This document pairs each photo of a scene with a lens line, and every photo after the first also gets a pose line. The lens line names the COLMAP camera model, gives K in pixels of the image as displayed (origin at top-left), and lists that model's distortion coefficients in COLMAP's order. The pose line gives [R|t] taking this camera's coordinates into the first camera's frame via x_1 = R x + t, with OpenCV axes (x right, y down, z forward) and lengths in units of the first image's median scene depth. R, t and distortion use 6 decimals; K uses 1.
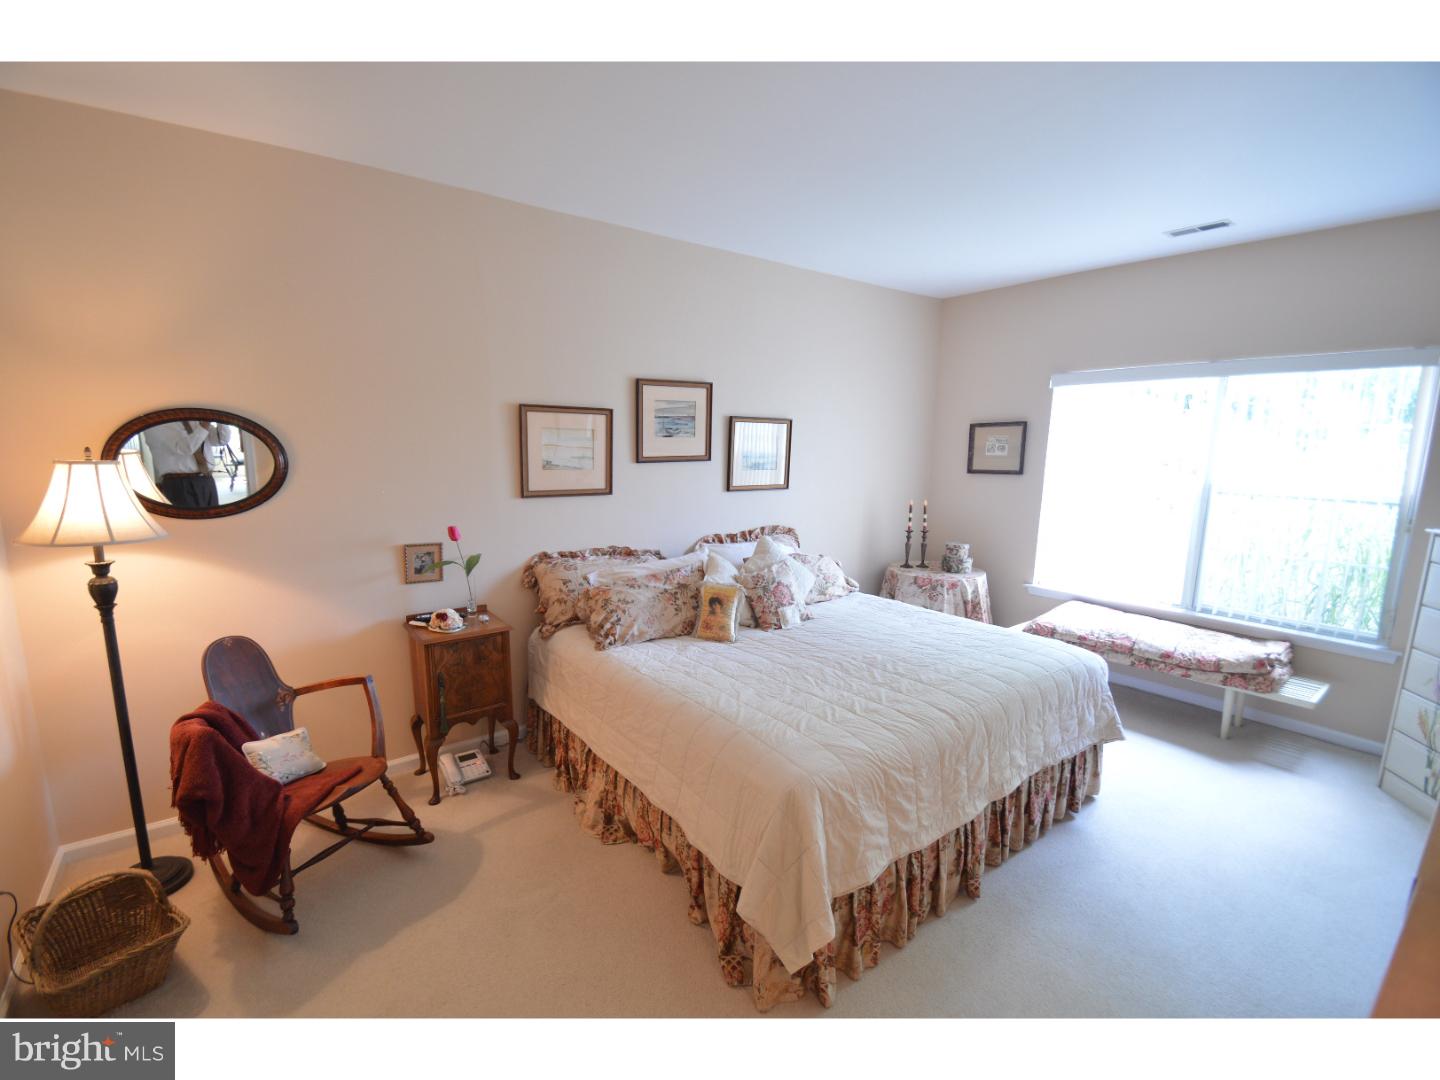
lens RADIAL K [[638.9, 0, 705.5], [0, 638.9, 550.8], [0, 0, 1]] dist [0.010929, -0.015279]
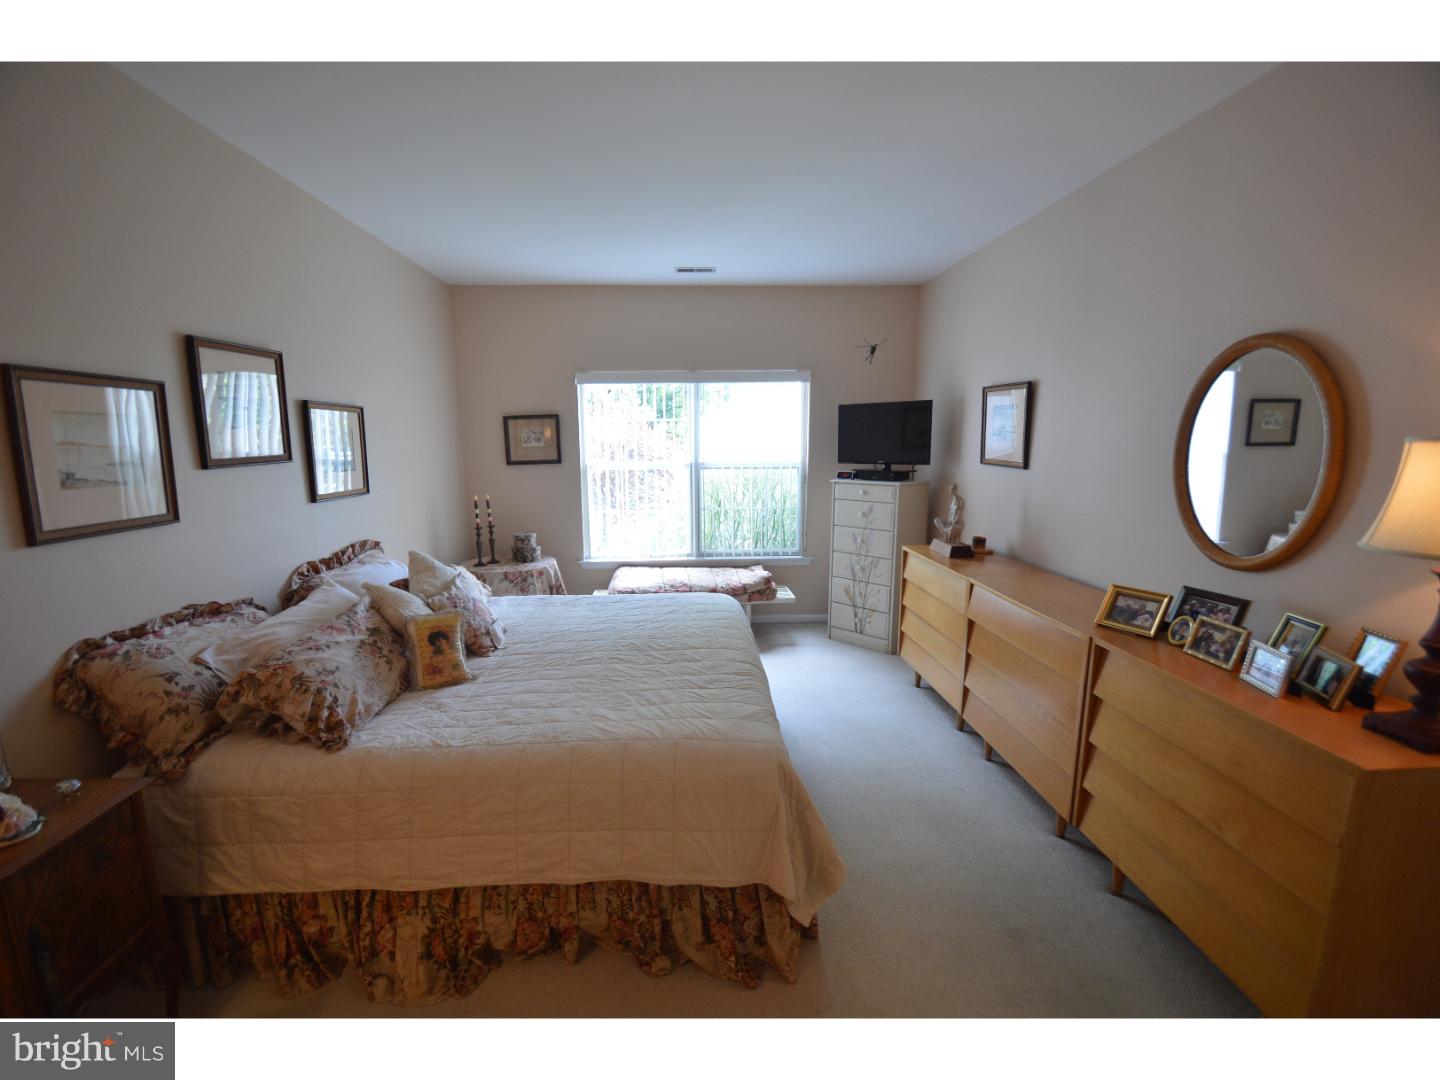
lens RADIAL K [[638.9, 0, 705.5], [0, 638.9, 550.8], [0, 0, 1]] dist [0.010929, -0.015279]
pose [[0.562984, -0.157658, 0.811291, -0.383985], [0.152906, 0.984559, 0.085222, -0.037830], [-0.812200, 0.076073, 0.578398, 0.250670]]
